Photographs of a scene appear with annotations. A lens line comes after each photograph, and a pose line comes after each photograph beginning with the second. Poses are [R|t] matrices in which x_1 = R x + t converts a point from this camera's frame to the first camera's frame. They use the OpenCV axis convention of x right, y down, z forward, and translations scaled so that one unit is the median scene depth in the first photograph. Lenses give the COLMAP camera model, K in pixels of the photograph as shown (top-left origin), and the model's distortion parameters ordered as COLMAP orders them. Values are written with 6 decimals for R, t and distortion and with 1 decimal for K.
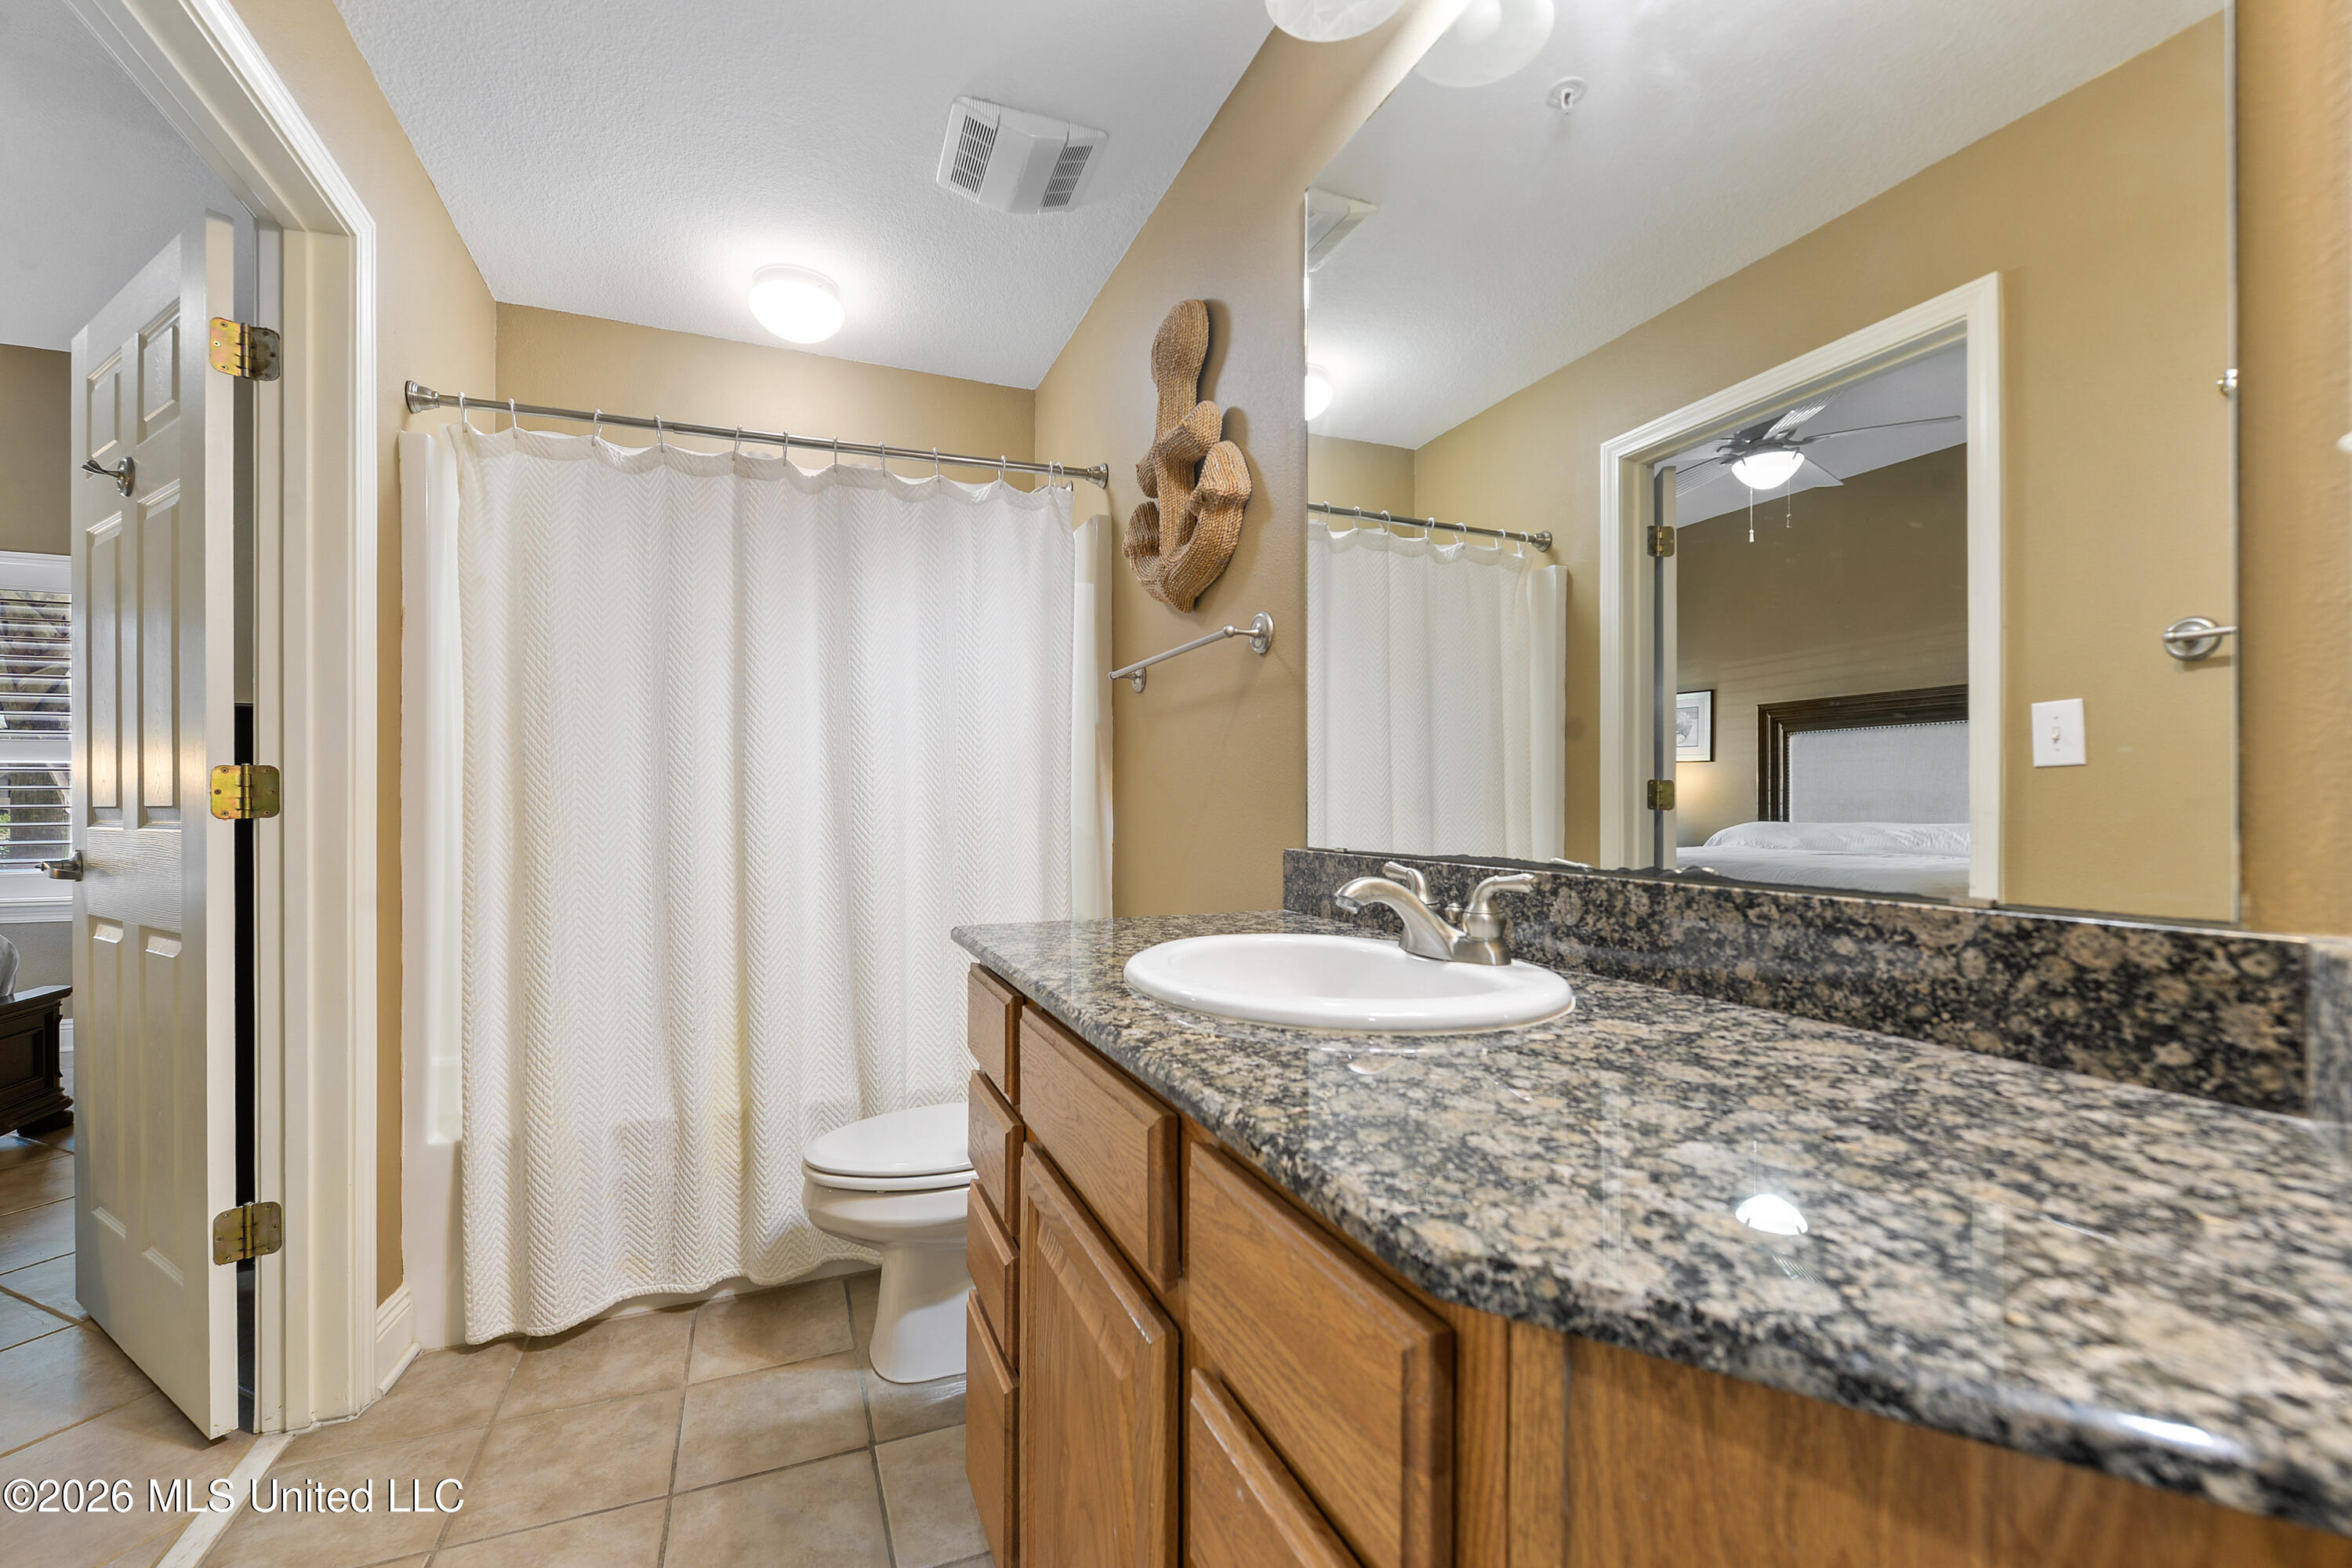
lens RADIAL K [[975.3, 0, 1176.0], [0, 975.3, 784.0], [0, 0, 1]] dist [-0.000012, 0.000045]
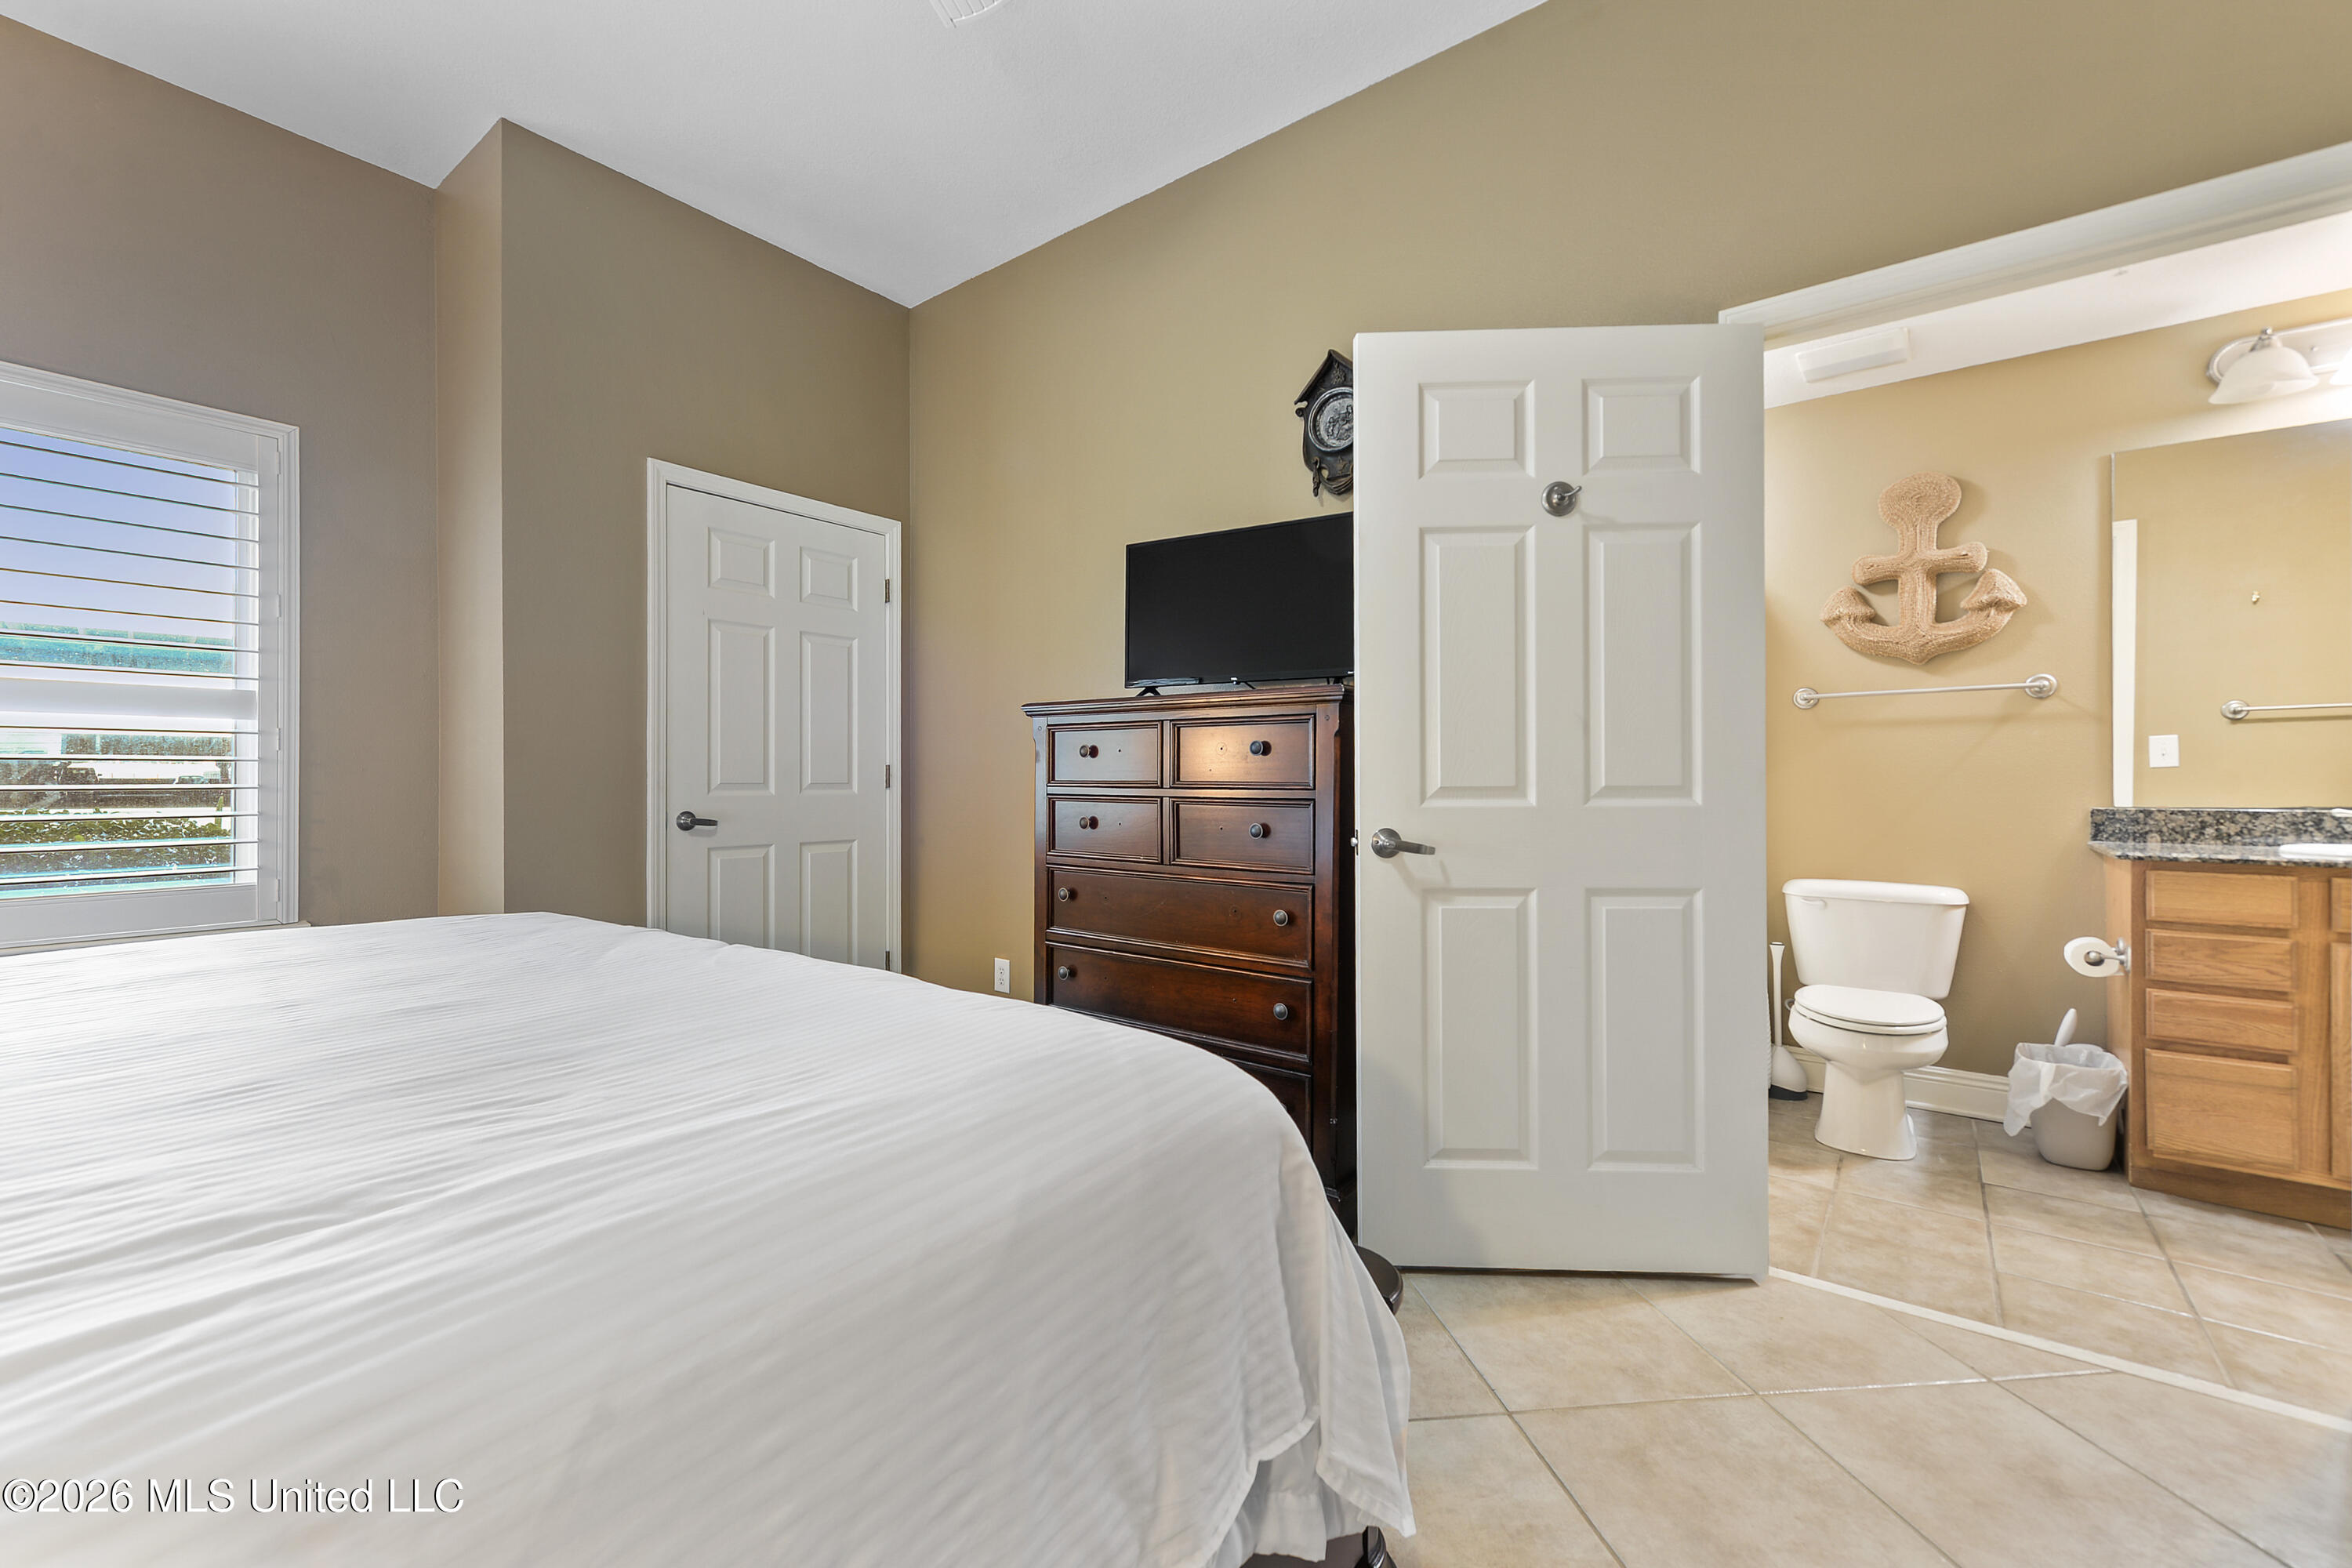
lens RADIAL K [[945.0, 0, 1165.3], [0, 945.0, 779.4], [0, 0, 1]] dist [0.004348, -0.000040]
pose [[0.876732, 0.005709, 0.480946, -2.102583], [-0.002574, 0.999971, -0.007179, 0.030258], [-0.480973, 0.005056, 0.876721, 0.258464]]
